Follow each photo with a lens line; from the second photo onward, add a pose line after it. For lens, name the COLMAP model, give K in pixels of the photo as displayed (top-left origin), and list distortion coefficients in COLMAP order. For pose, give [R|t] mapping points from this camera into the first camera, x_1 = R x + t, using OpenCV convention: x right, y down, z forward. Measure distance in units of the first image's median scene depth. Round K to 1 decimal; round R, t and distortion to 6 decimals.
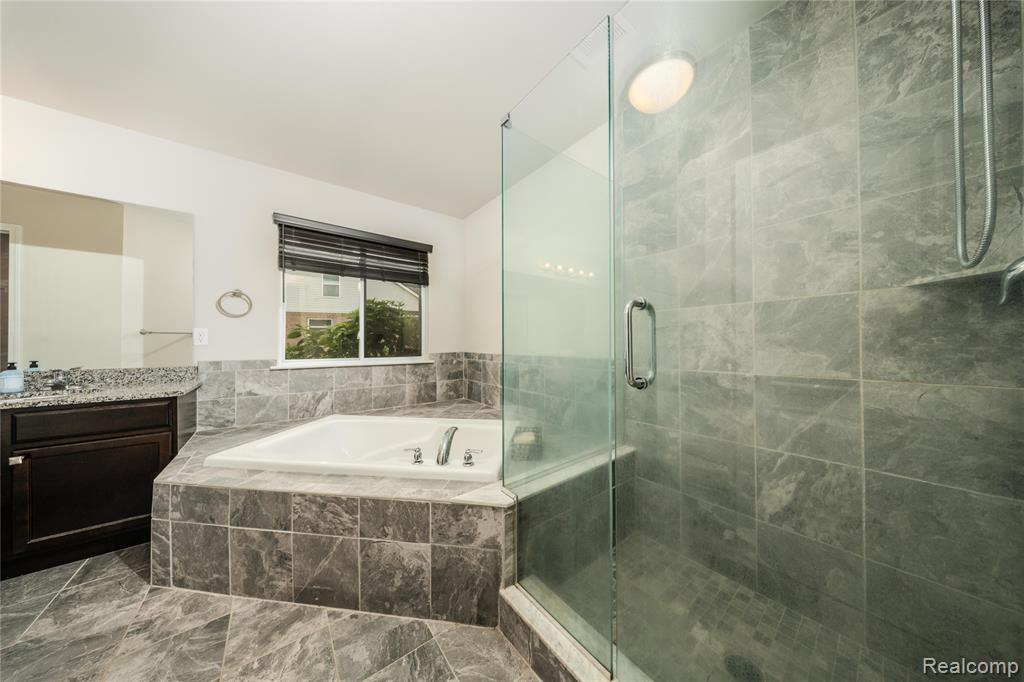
lens RADIAL K [[303.8, 0, 510.7], [0, 303.8, 339.4], [0, 0, 1]] dist [-0.004264, -0.000140]
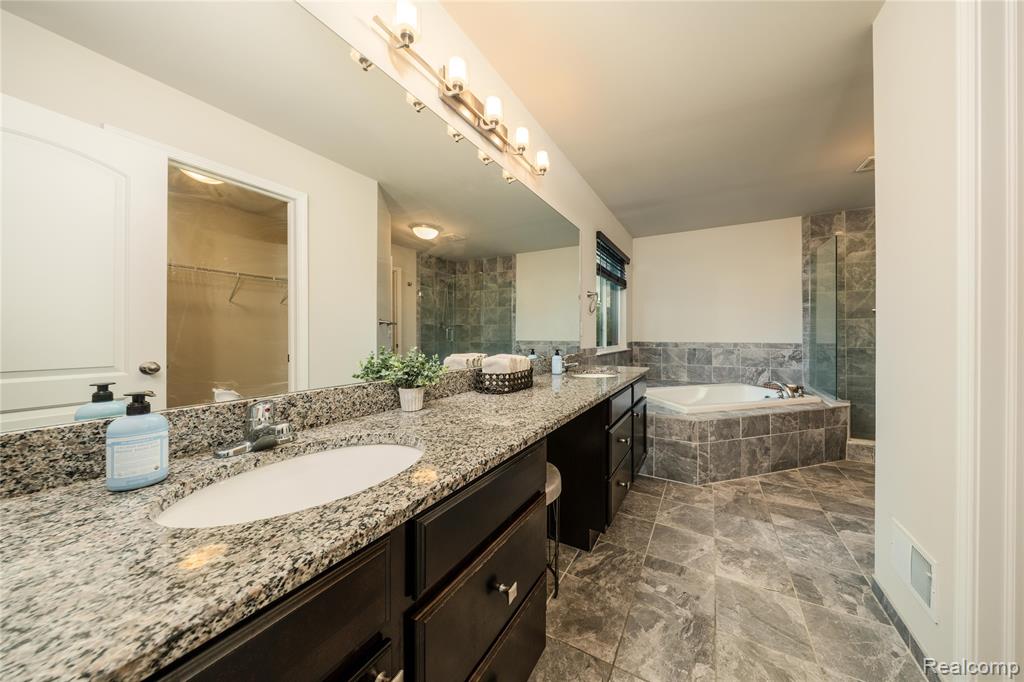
lens RADIAL K [[303.8, 0, 556.9], [0, 303.8, 337.0], [0, 0, 1]] dist [-0.004264, -0.000140]
pose [[0.913215, 0.001056, 0.407476, -2.605050], [-0.007055, 0.999888, 0.013220, 0.013961], [-0.407416, -0.014947, 0.913120, -0.158113]]
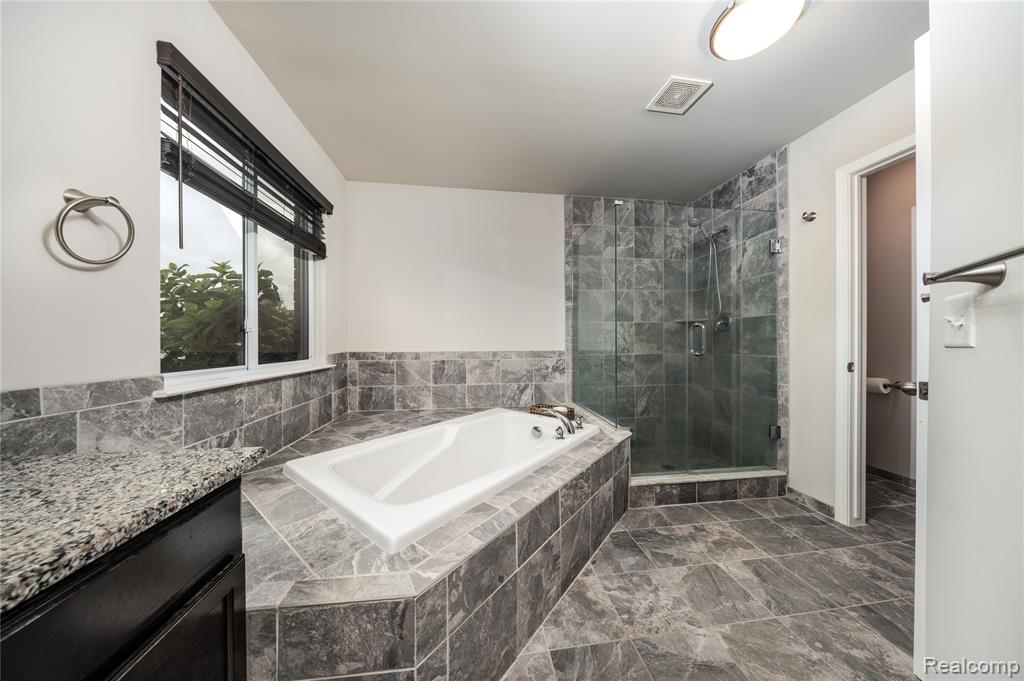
lens RADIAL K [[303.8, 0, 512.6], [0, 303.8, 340.1], [0, 0, 1]] dist [-0.004264, -0.000140]
pose [[0.515581, 0.006037, 0.856819, -1.606452], [-0.007053, 0.999971, -0.002802, 0.022627], [-0.856812, -0.004598, 0.515609, 0.603239]]
